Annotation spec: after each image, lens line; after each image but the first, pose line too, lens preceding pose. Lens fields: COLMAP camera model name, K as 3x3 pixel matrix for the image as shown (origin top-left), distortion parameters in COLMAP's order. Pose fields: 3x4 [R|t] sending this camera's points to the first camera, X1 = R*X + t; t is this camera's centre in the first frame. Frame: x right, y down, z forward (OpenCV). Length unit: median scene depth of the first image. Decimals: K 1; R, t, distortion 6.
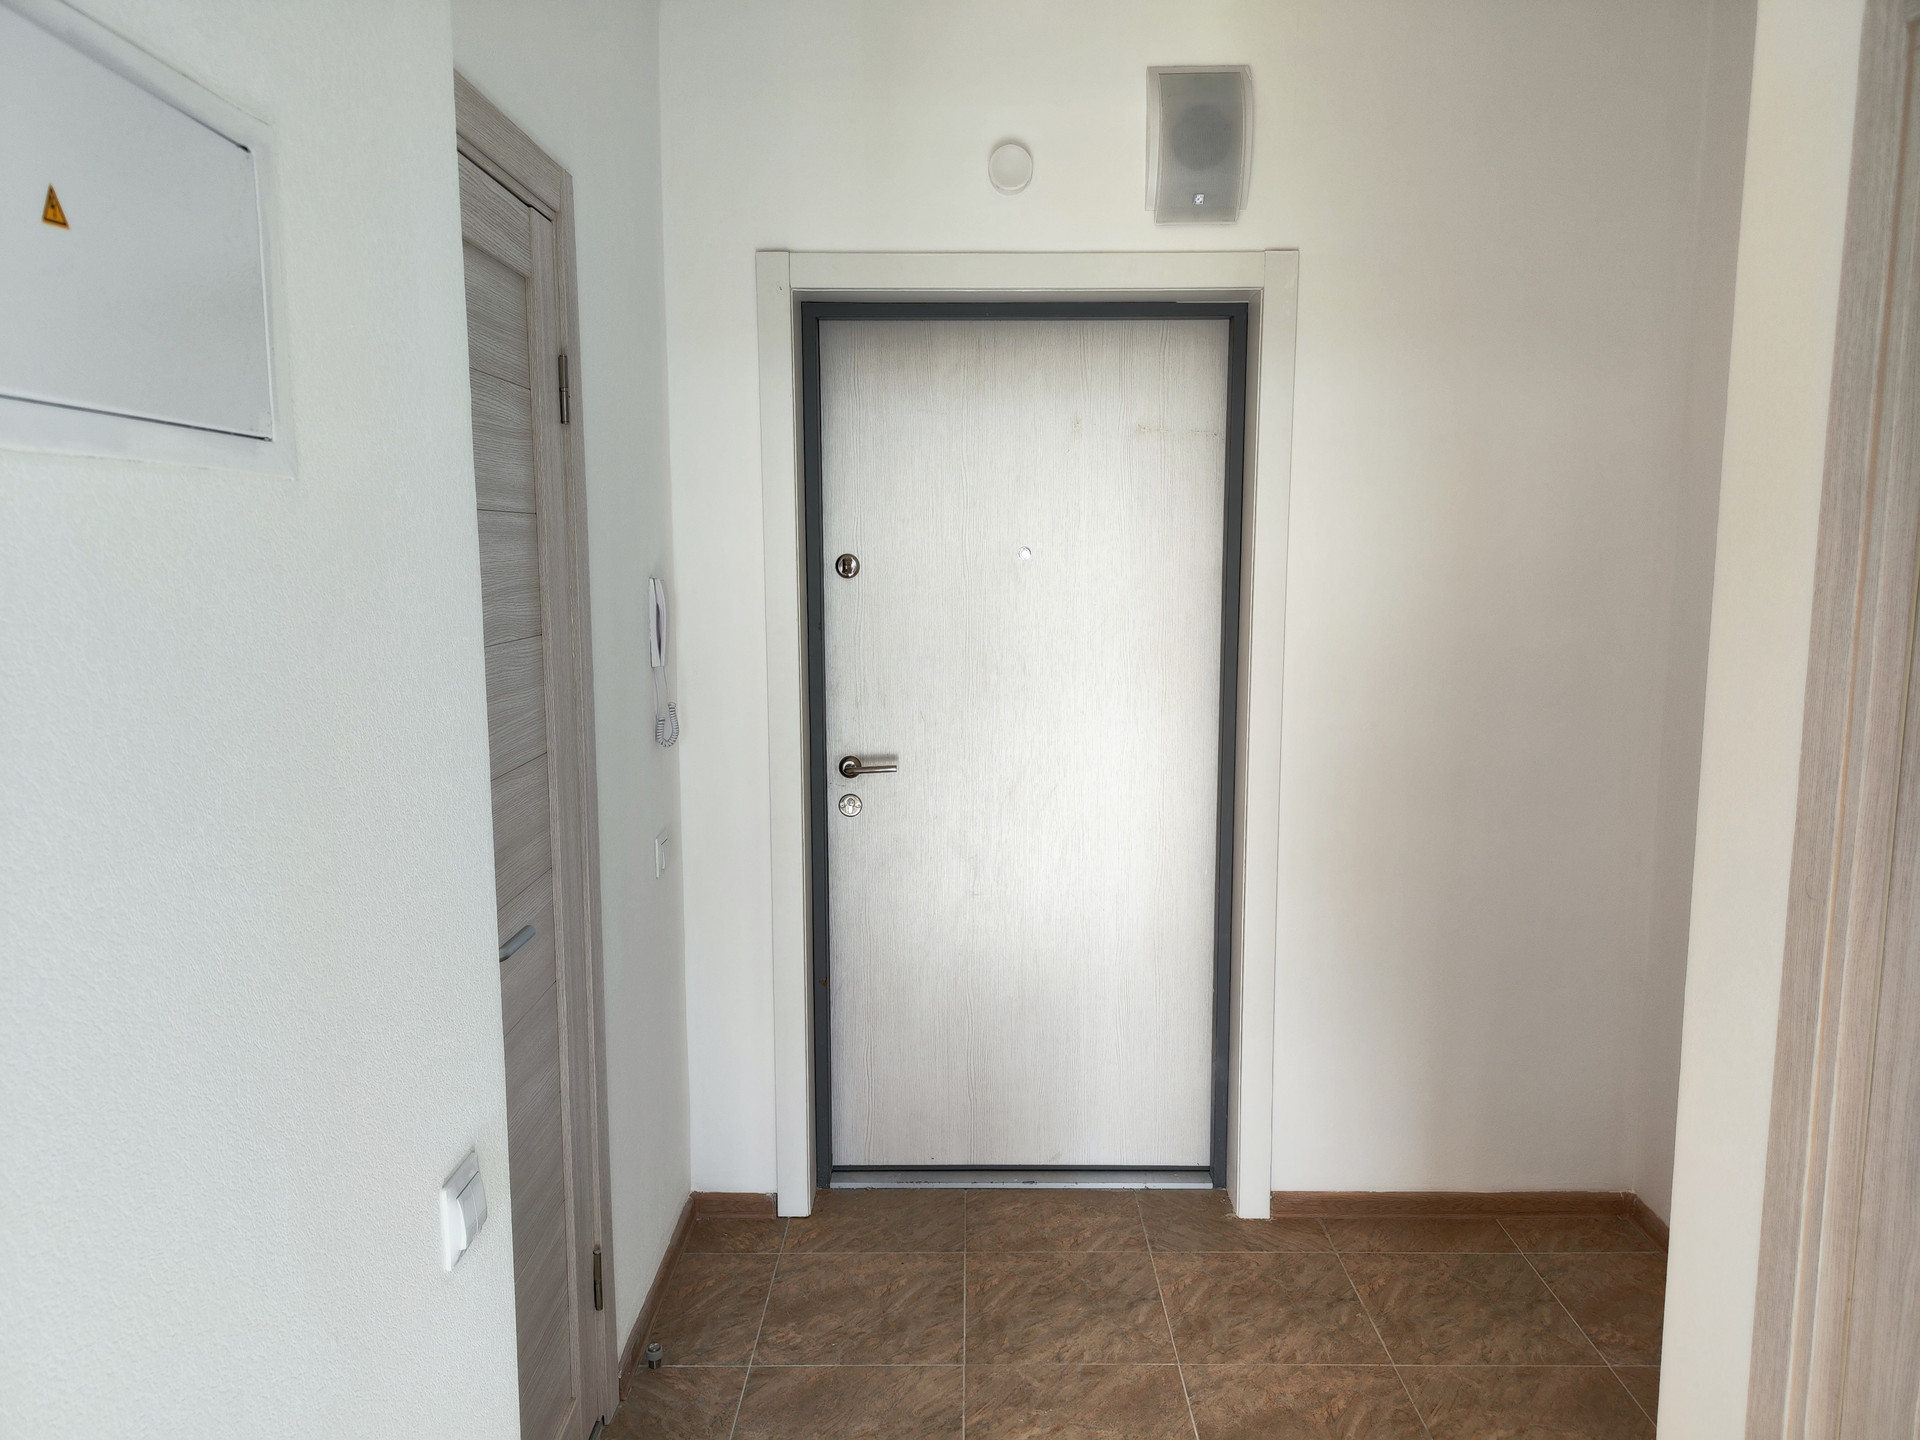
lens RADIAL K [[1349.9, 0, 958.4], [0, 1349.9, 721.4], [0, 0, 1]] dist [0.028757, 0.000613]
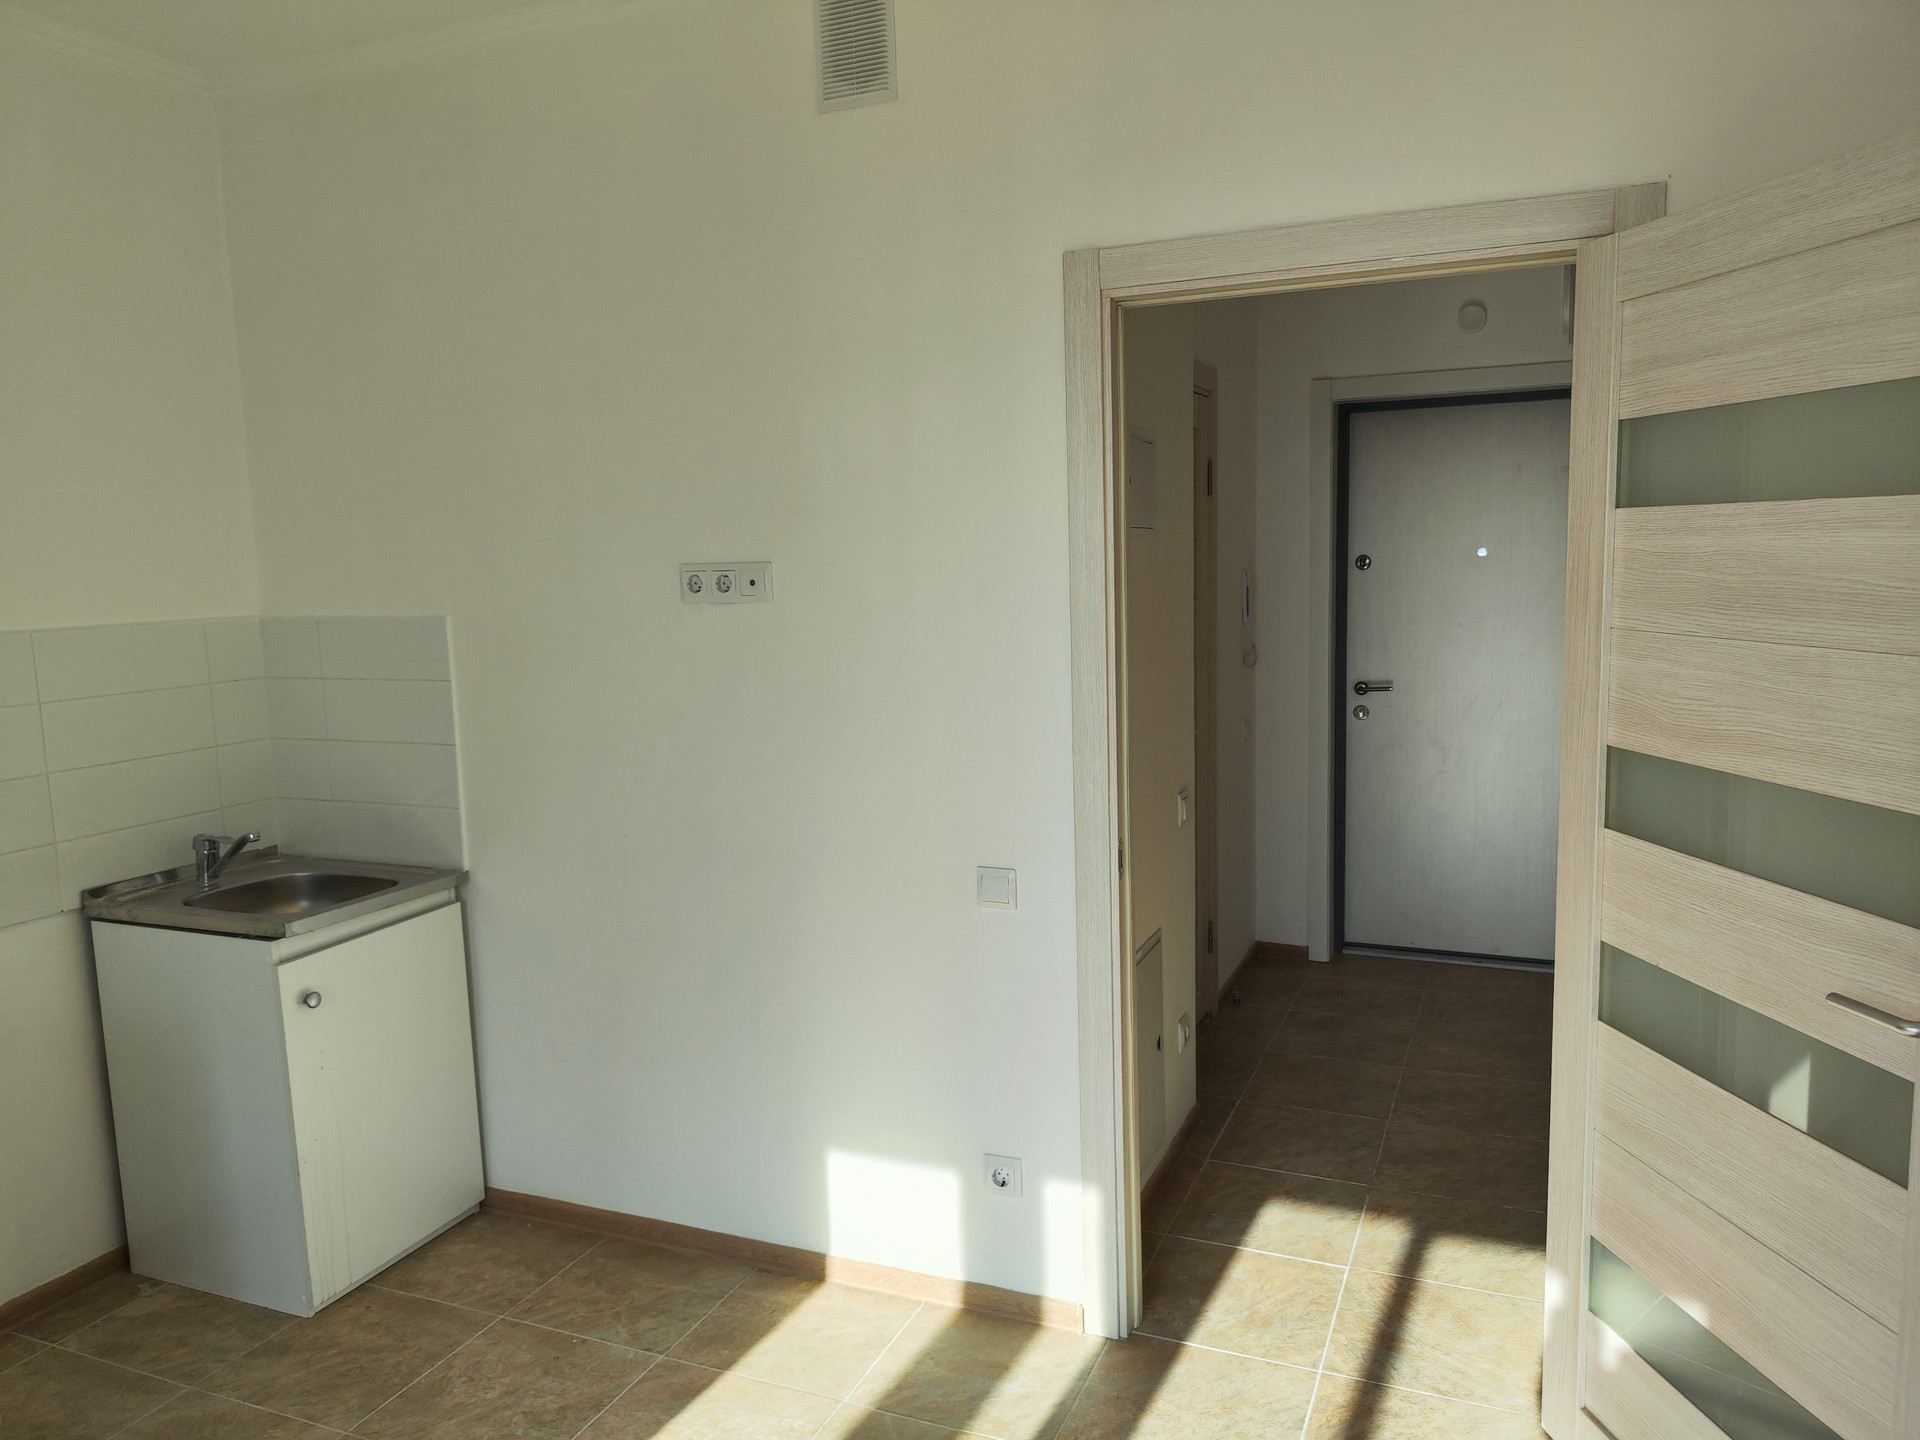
lens RADIAL K [[1349.9, 0, 956.4], [0, 1349.9, 722.7], [0, 0, 1]] dist [0.028757, 0.000613]
pose [[0.923049, 0.025082, -0.383863, 0.095322], [-0.031663, 0.999440, -0.010833, 0.109190], [0.383377, 0.022153, 0.923326, -0.681264]]
